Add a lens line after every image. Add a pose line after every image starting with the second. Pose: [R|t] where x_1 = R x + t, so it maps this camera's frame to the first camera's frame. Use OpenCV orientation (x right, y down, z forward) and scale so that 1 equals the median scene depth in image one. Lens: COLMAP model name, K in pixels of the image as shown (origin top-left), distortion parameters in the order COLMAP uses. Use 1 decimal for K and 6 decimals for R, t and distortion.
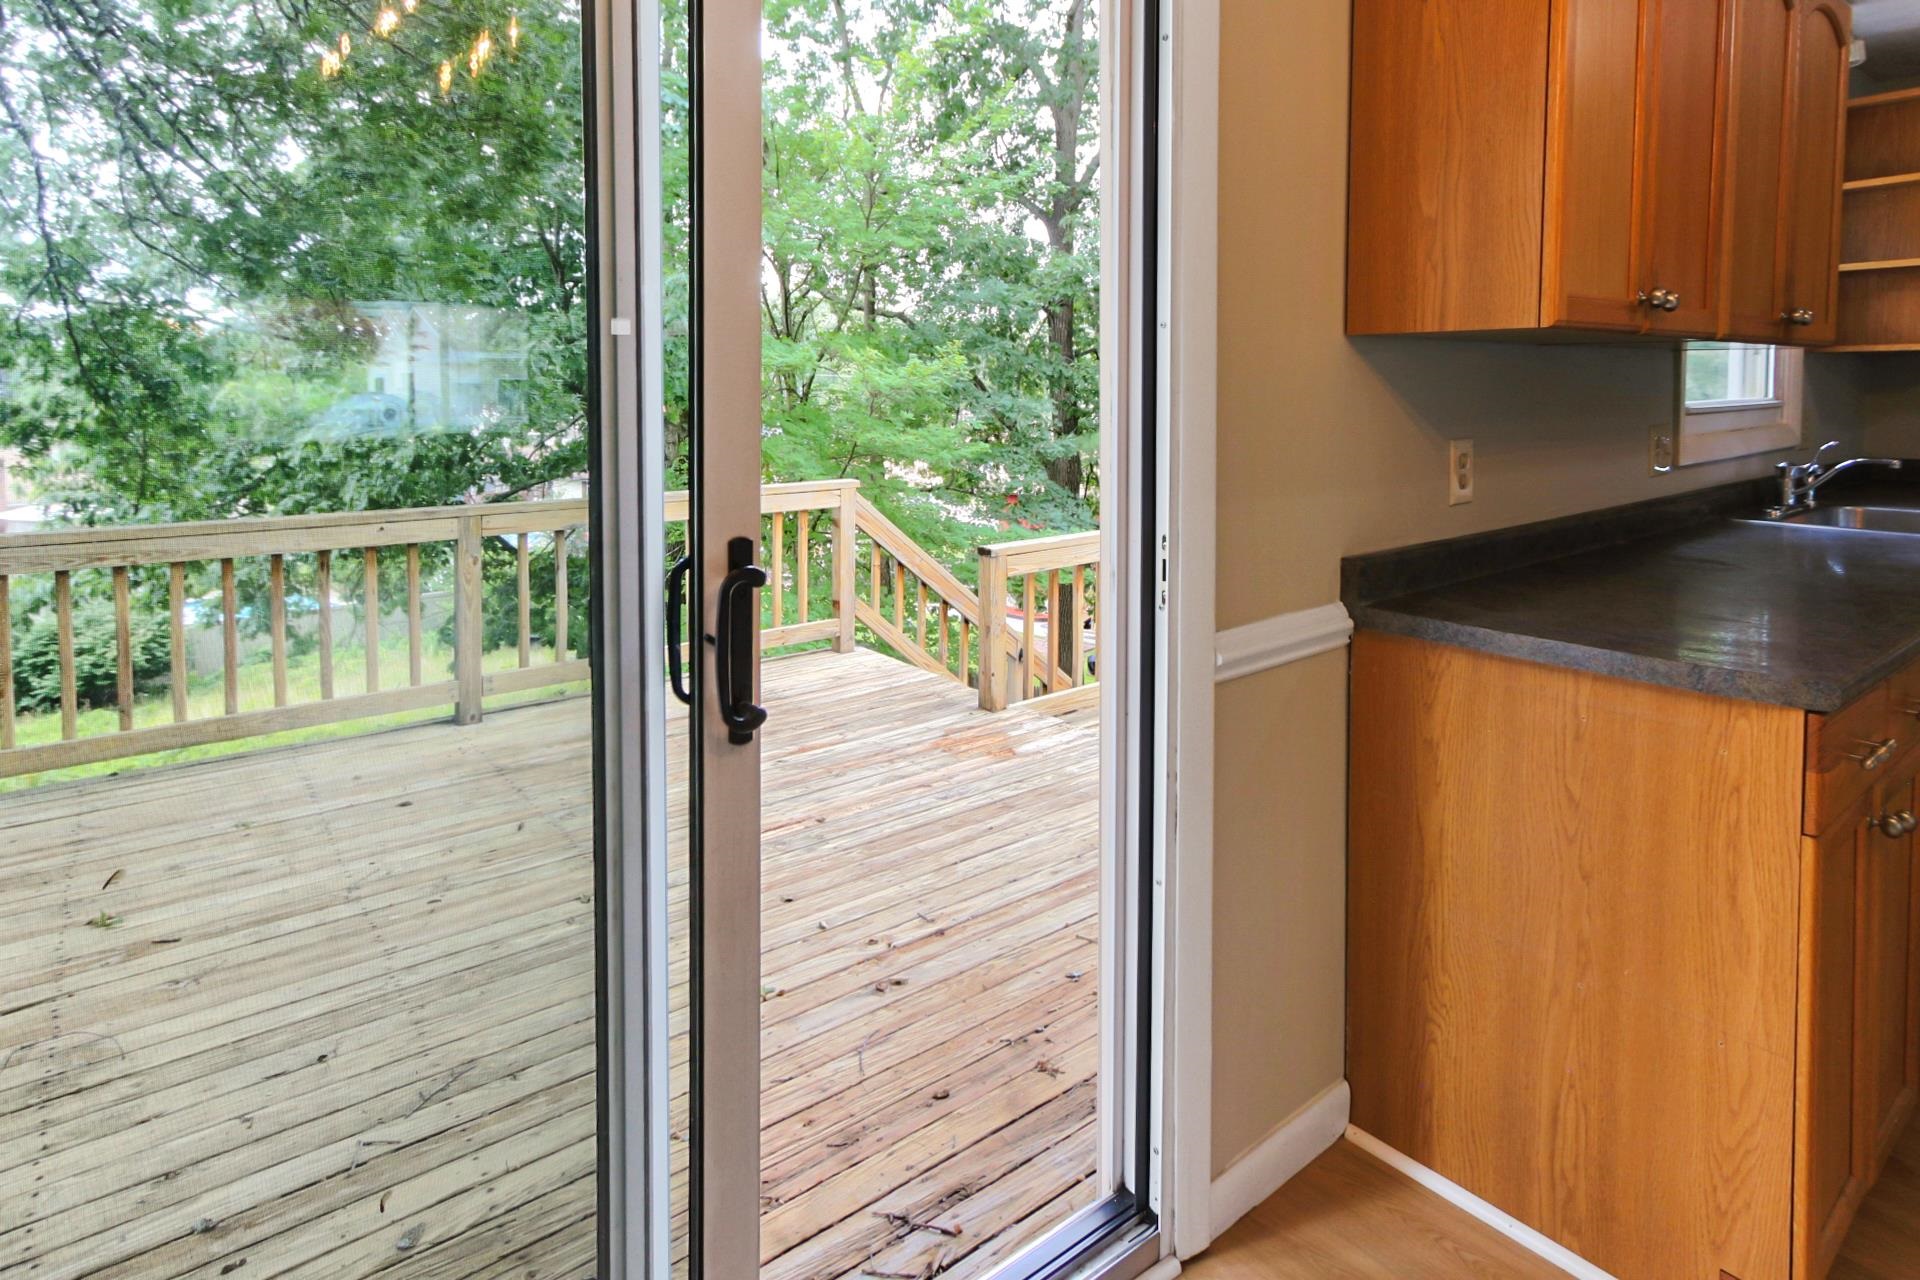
lens RADIAL K [[1082.6, 0, 1008.2], [0, 1082.6, 408.5], [0, 0, 1]] dist [0.005042, 0.001202]
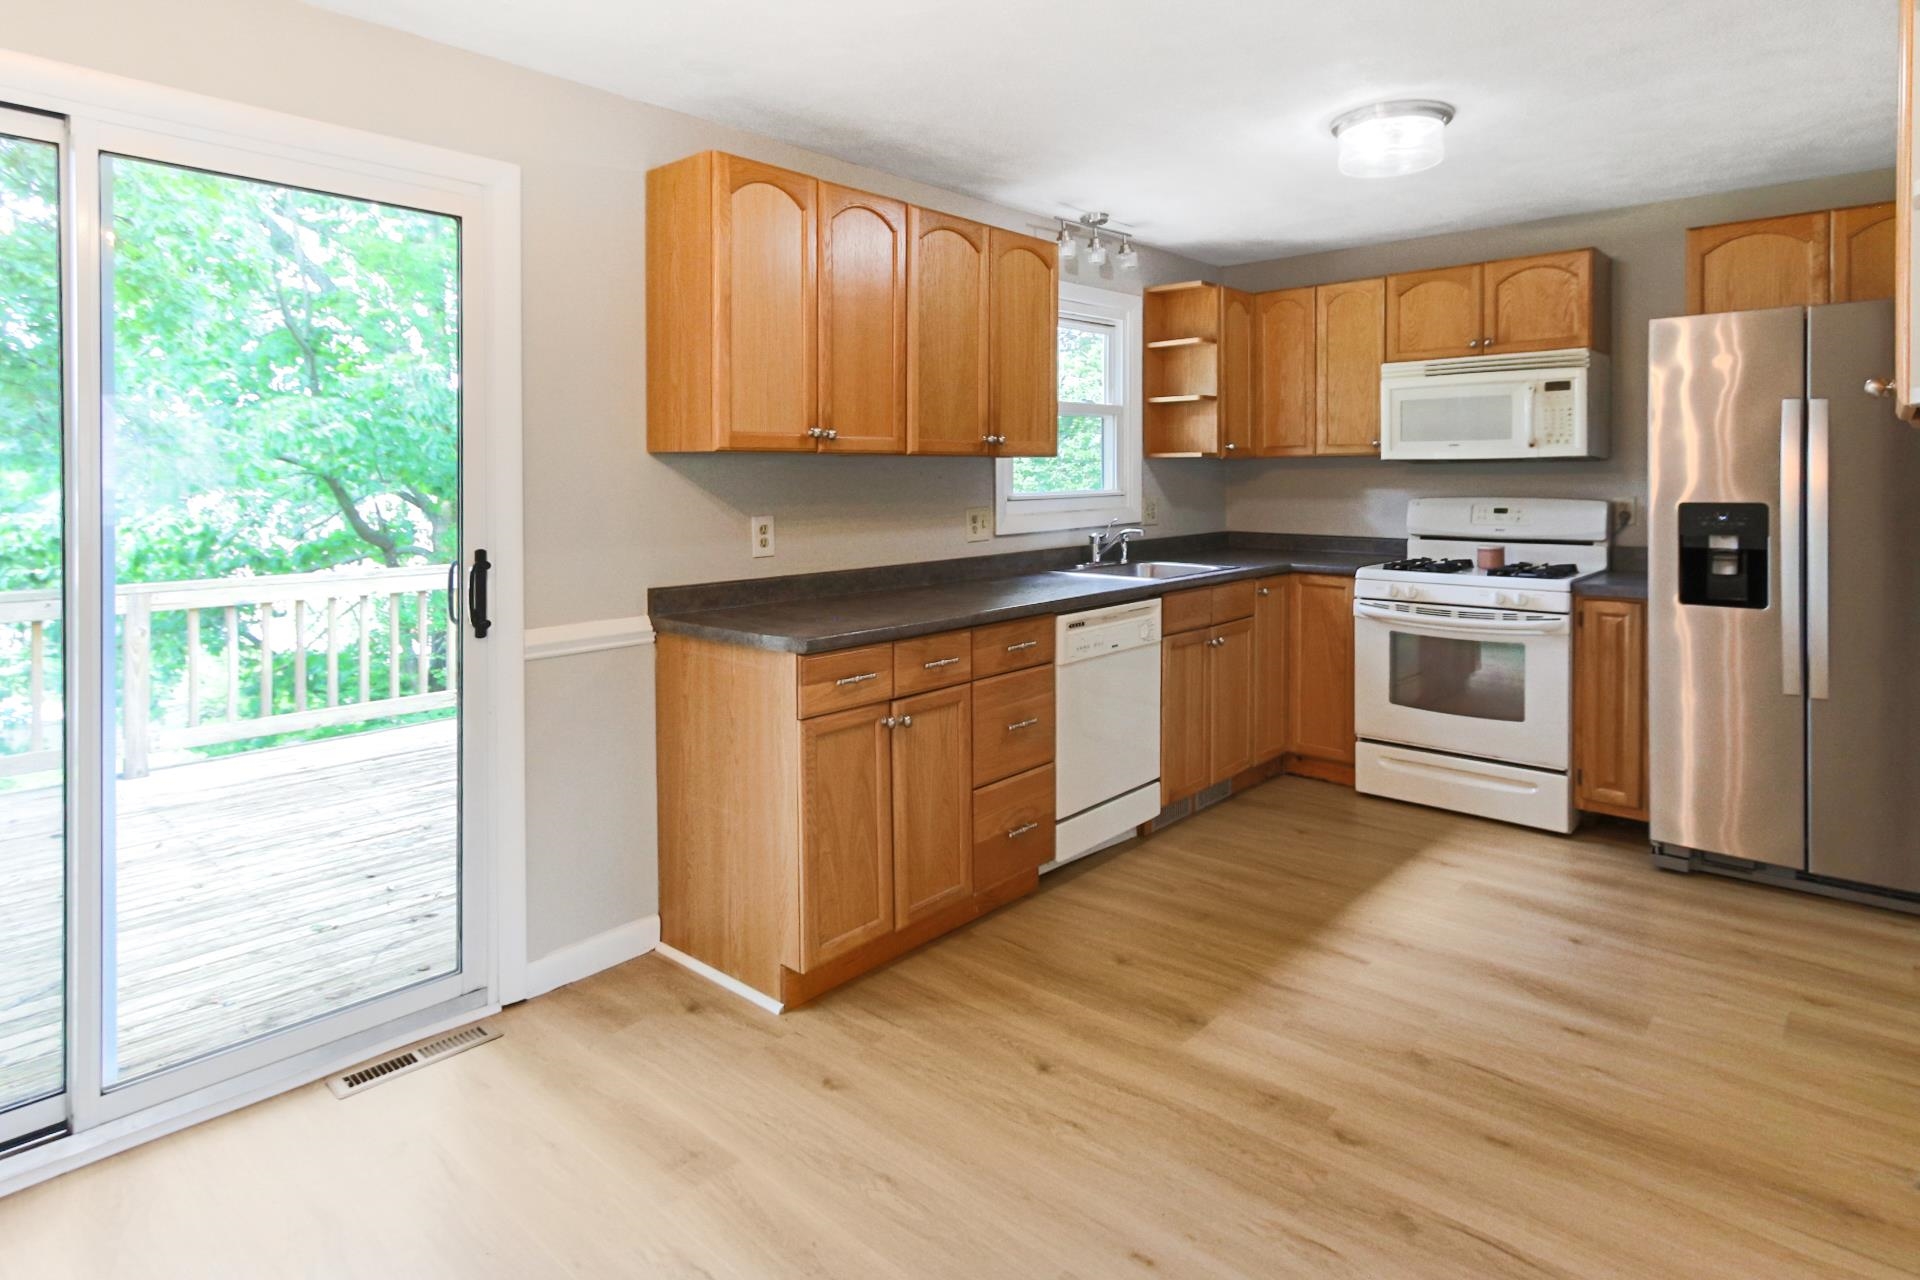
lens RADIAL K [[1046.2, 0, 965.8], [0, 1046.2, 484.3], [0, 0, 1]] dist [0.006097, -0.000311]
pose [[0.987669, -0.000050, 0.156556, 0.439432], [0.002044, 0.999919, -0.012573, 0.001092], [-0.156542, 0.012738, 0.987589, -0.518361]]
